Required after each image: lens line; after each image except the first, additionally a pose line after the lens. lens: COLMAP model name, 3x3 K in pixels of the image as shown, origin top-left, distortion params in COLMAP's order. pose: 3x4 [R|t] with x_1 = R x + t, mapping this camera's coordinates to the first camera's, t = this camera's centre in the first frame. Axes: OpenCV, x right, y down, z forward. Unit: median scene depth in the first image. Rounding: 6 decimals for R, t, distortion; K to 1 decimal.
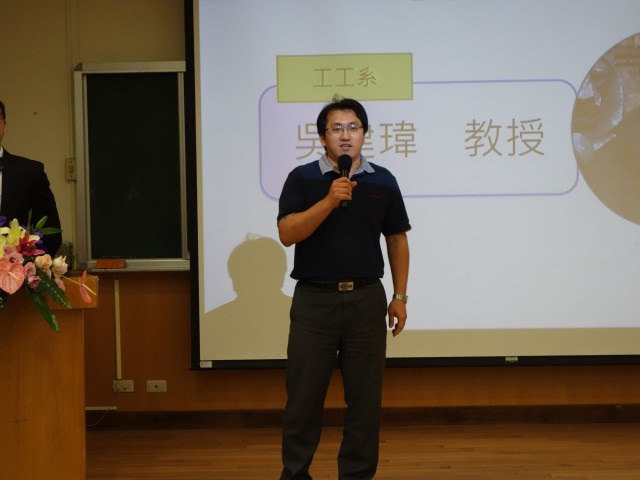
lens RADIAL K [[1421.9, 0, 320.7], [0, 1421.9, 240.3], [0, 0, 1]] dist [-0.002737, 0.000000]
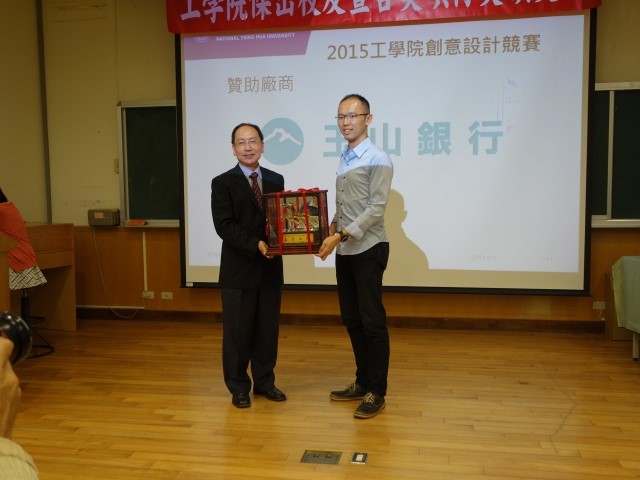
lens RADIAL K [[644.0, 0, 322.6], [0, 644.0, 242.7], [0, 0, 1]] dist [0.009788, 0.000000]
pose [[0.988625, 0.023318, -0.148582, 0.179797], [-0.015901, 0.998577, 0.050910, -0.001762], [0.149558, -0.047968, 0.987589, 0.280316]]
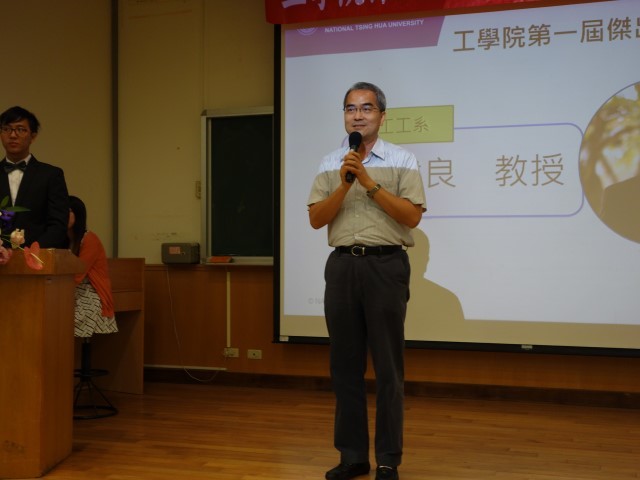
lens RADIAL K [[871.5, 0, 322.4], [0, 871.5, 241.0], [0, 0, 1]] dist [0.017768, 0.000000]
pose [[0.954998, 0.016433, -0.296156, 0.182100], [-0.029406, 0.998791, -0.039403, 0.028356], [0.295150, 0.046339, 0.954326, 0.248297]]
